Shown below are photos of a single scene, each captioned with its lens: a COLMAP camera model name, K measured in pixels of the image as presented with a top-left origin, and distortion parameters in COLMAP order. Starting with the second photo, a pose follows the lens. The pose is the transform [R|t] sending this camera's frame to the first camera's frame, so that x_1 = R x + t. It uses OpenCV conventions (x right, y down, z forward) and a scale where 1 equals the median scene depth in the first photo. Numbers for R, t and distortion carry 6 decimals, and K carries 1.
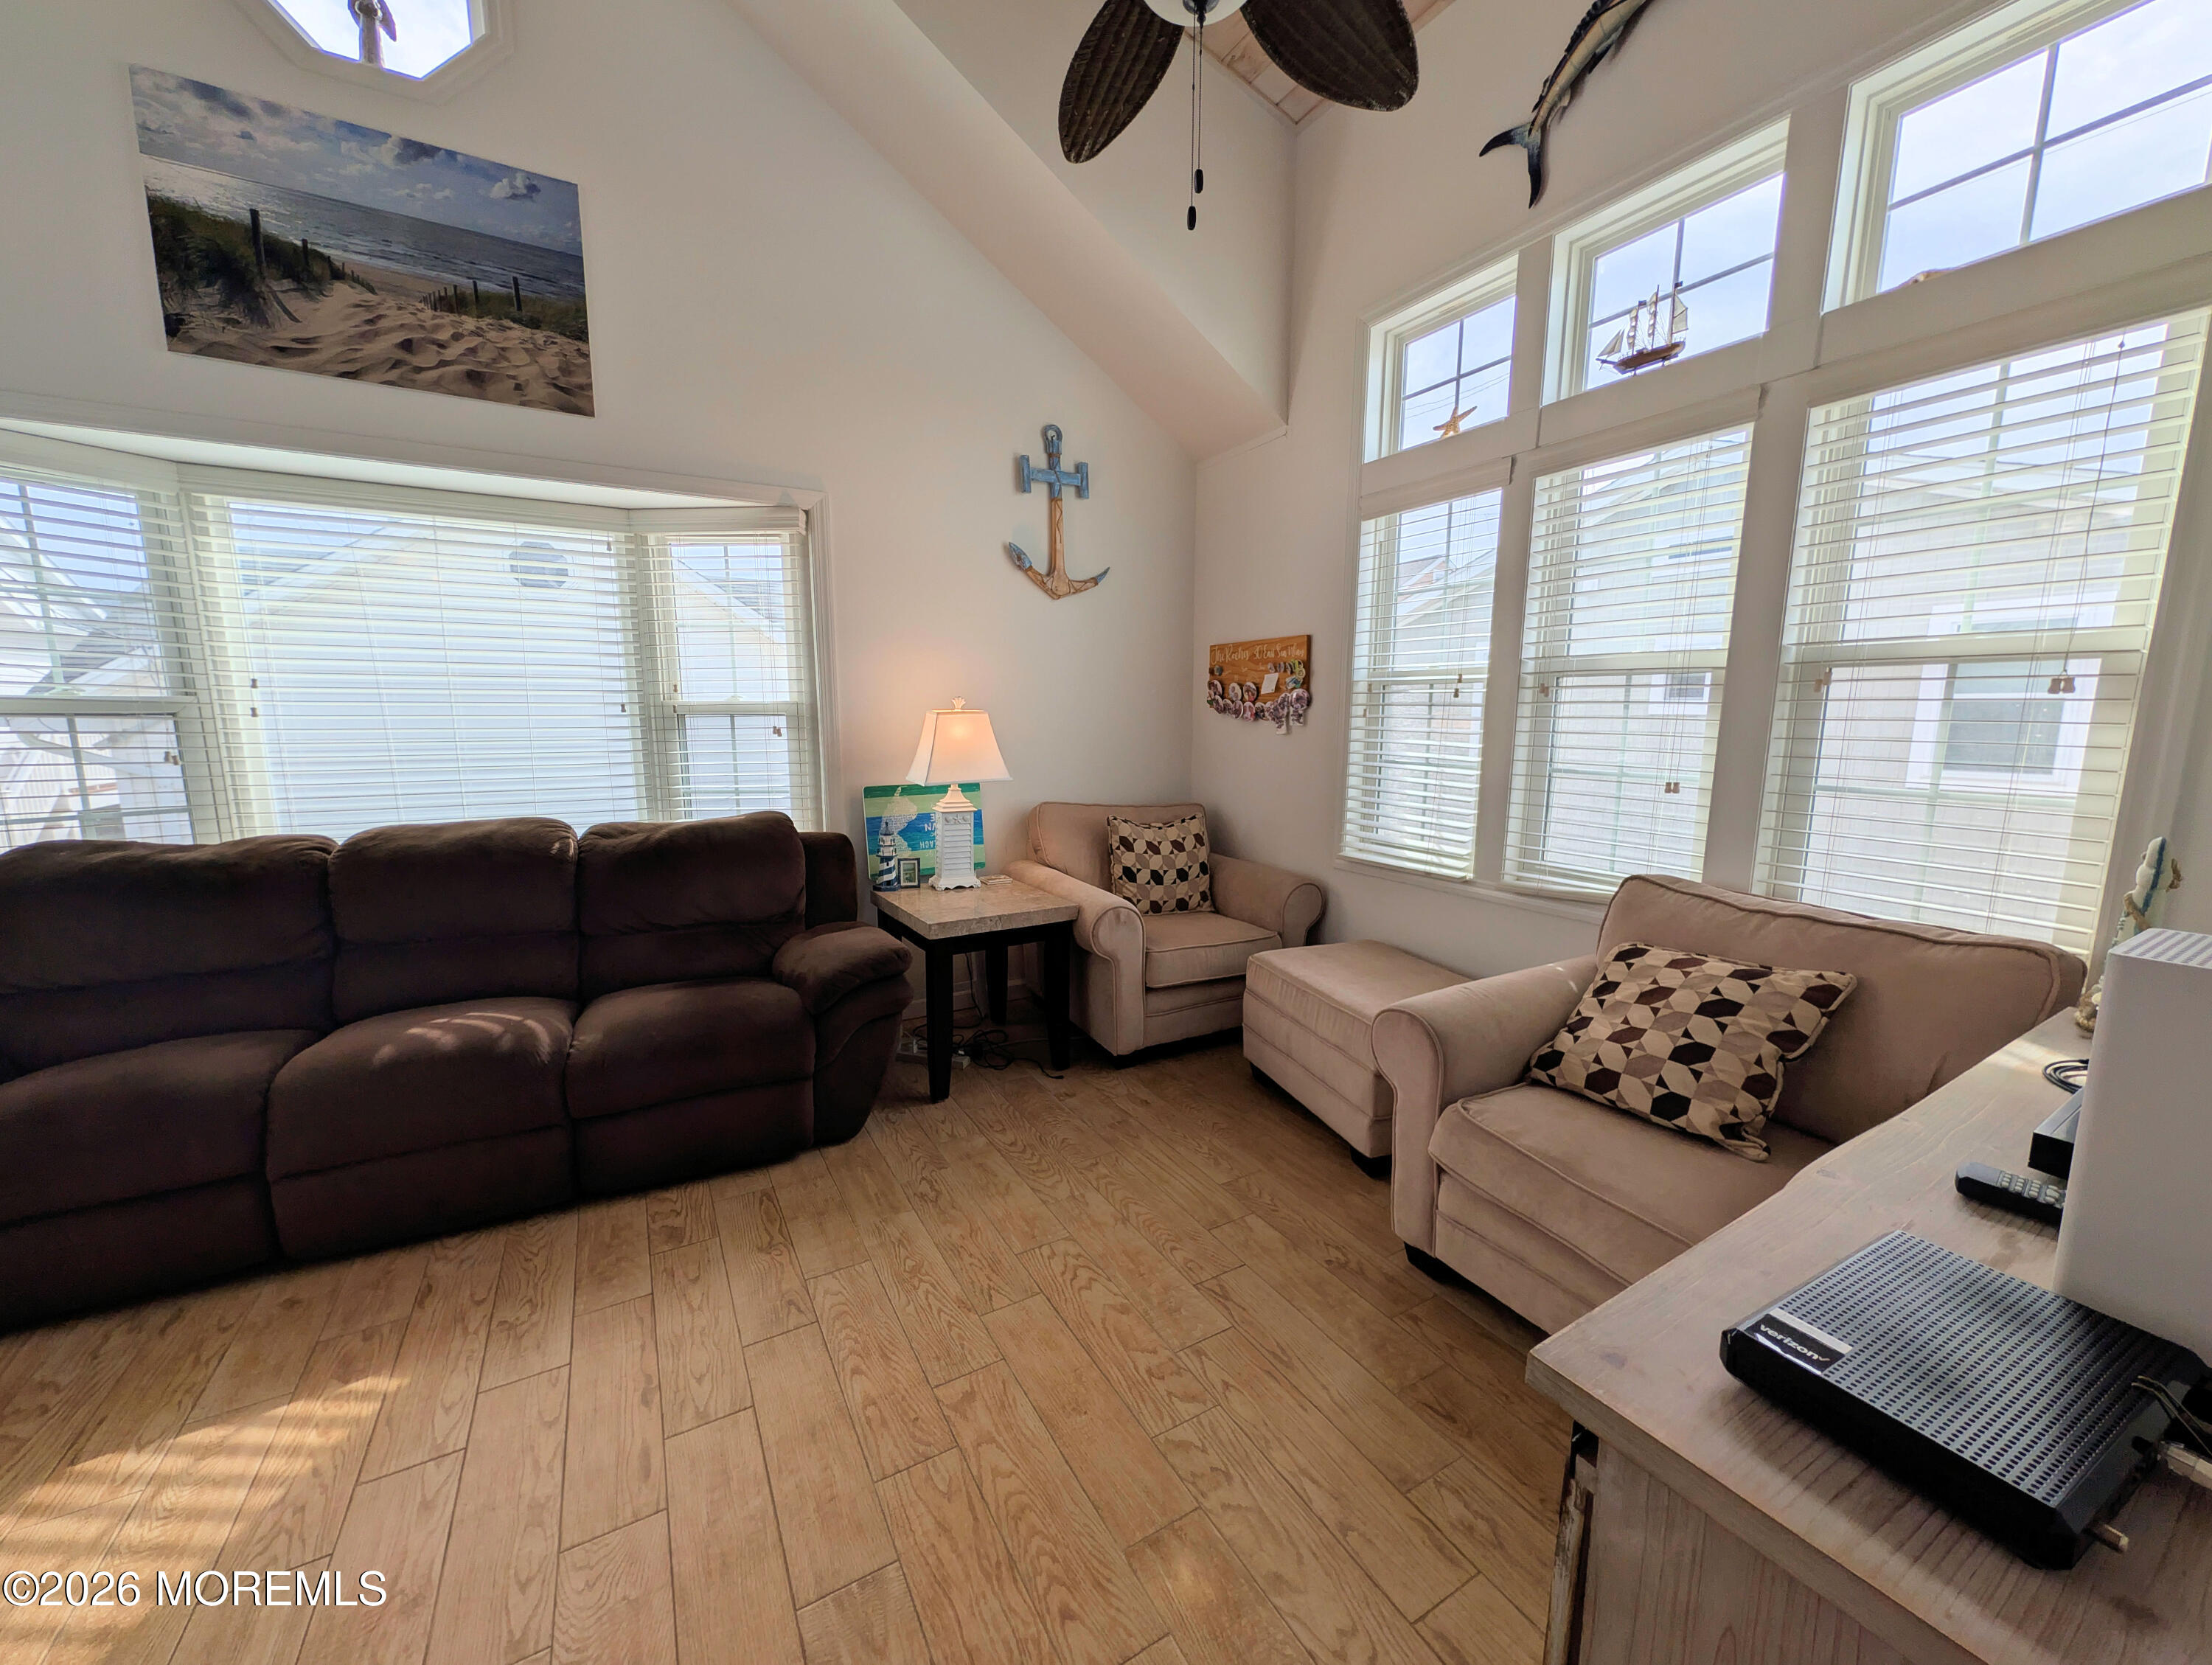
lens RADIAL K [[841.1, 0, 1095.4], [0, 841.1, 841.2], [0, 0, 1]] dist [0.001193, -0.000096]
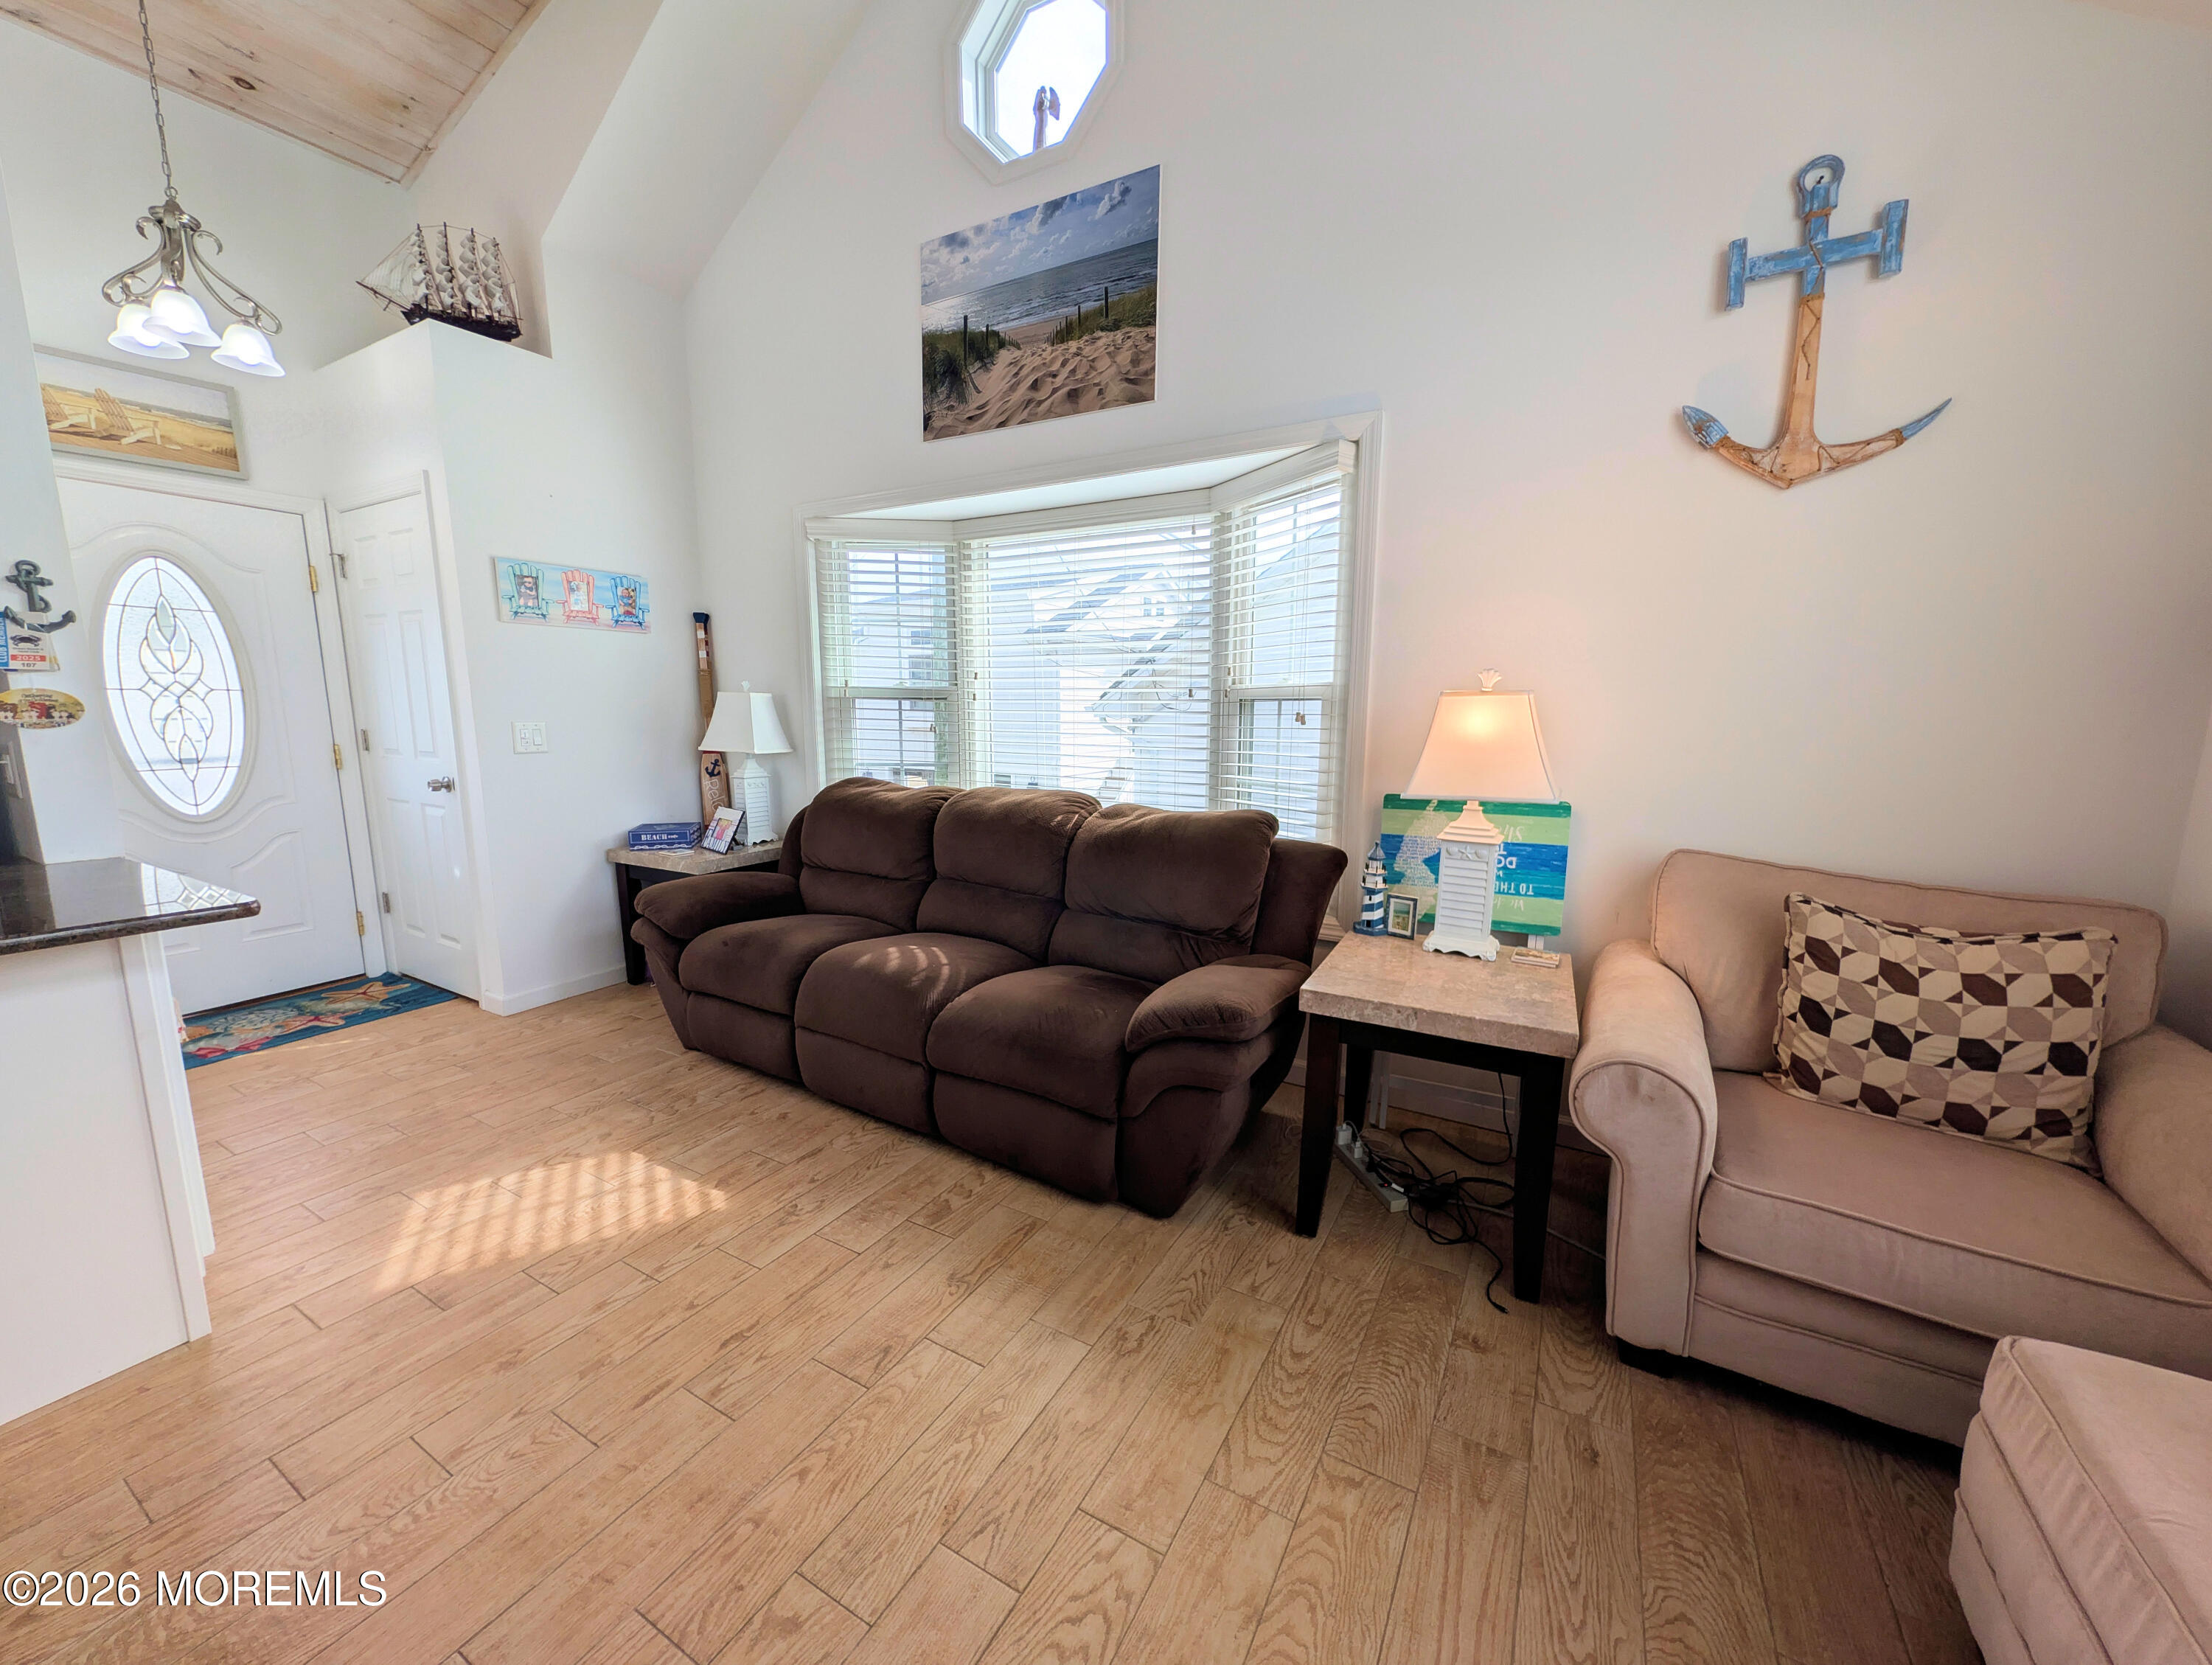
lens RADIAL K [[841.1, 0, 1107.2], [0, 841.1, 841.1], [0, 0, 1]] dist [0.001193, -0.000096]
pose [[0.511593, 0.137916, -0.848087, 0.308905], [-0.137119, 0.987489, 0.077871, -0.058364], [0.848217, 0.076451, 0.524103, 0.488633]]
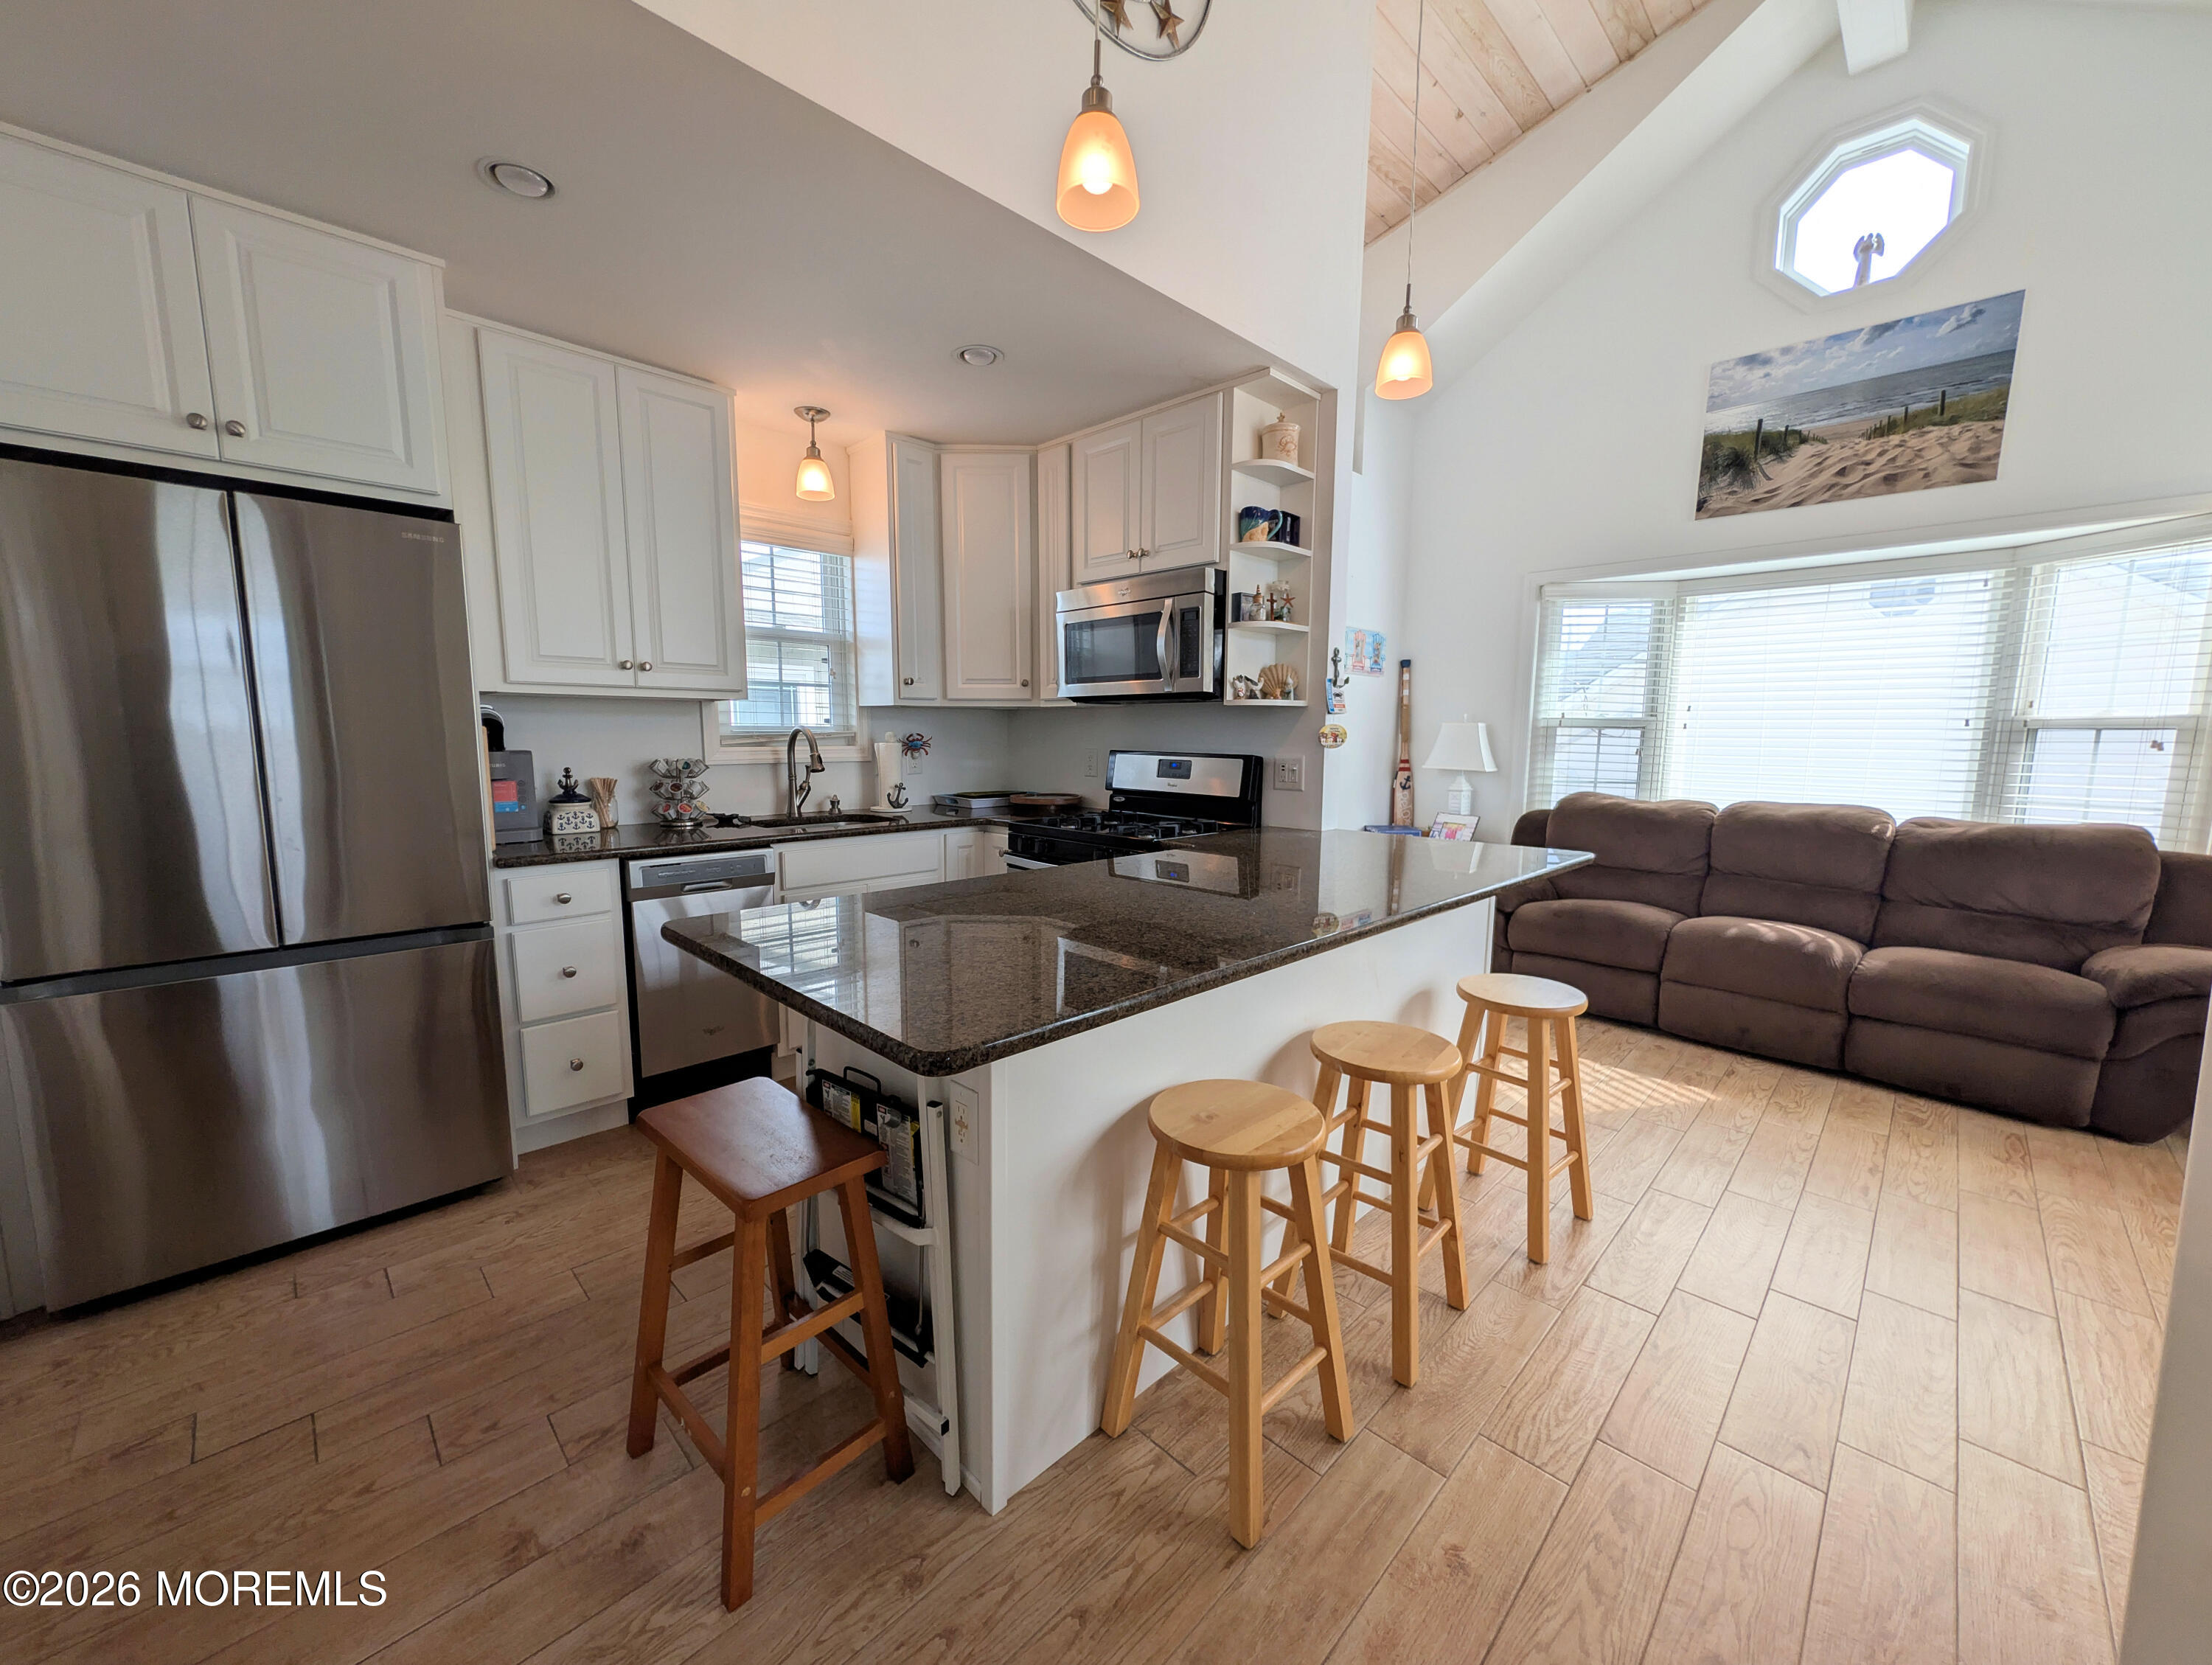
lens RADIAL K [[841.1, 0, 1112.2], [0, 841.1, 841.4], [0, 0, 1]] dist [0.001193, -0.000096]
pose [[0.268040, 0.127247, -0.954967, 0.288311], [-0.153747, 0.984185, 0.087986, 0.093881], [0.951061, 0.123240, 0.283365, -0.490805]]
